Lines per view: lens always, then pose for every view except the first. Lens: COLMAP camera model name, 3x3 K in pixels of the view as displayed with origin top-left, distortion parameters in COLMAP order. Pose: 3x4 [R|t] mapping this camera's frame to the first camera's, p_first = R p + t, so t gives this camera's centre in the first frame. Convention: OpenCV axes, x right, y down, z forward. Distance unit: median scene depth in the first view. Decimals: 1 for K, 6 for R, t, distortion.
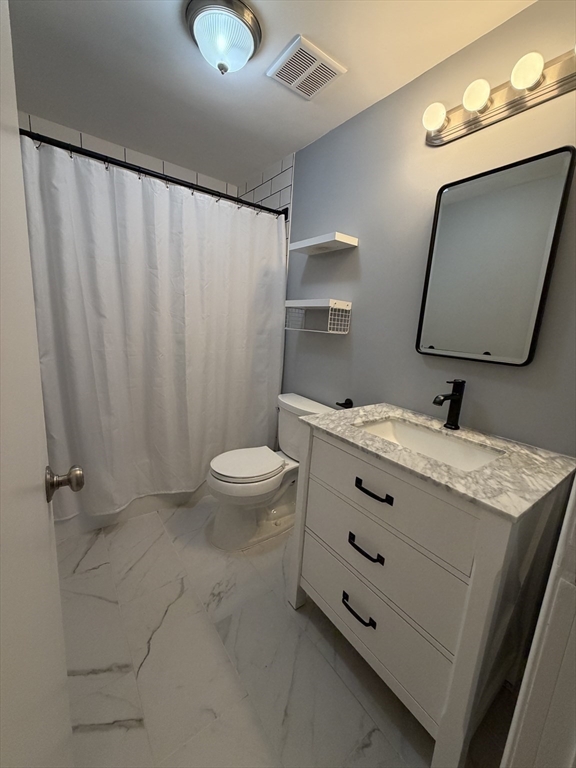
lens RADIAL K [[306.5, 0, 288.0], [0, 306.5, 384.0], [0, 0, 1]] dist [0.000569, -0.000061]
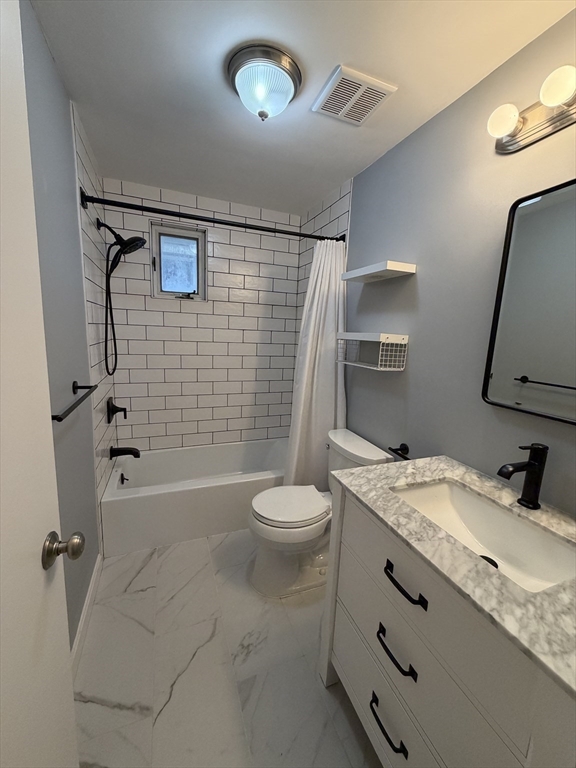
lens RADIAL K [[306.5, 0, 288.0], [0, 306.5, 384.0], [0, 0, 1]] dist [0.000569, -0.000061]
pose [[0.966660, 0.022813, -0.255044, 0.126773], [-0.033706, 0.998693, -0.038420, -0.101661], [0.253834, 0.045736, 0.966166, 0.080436]]
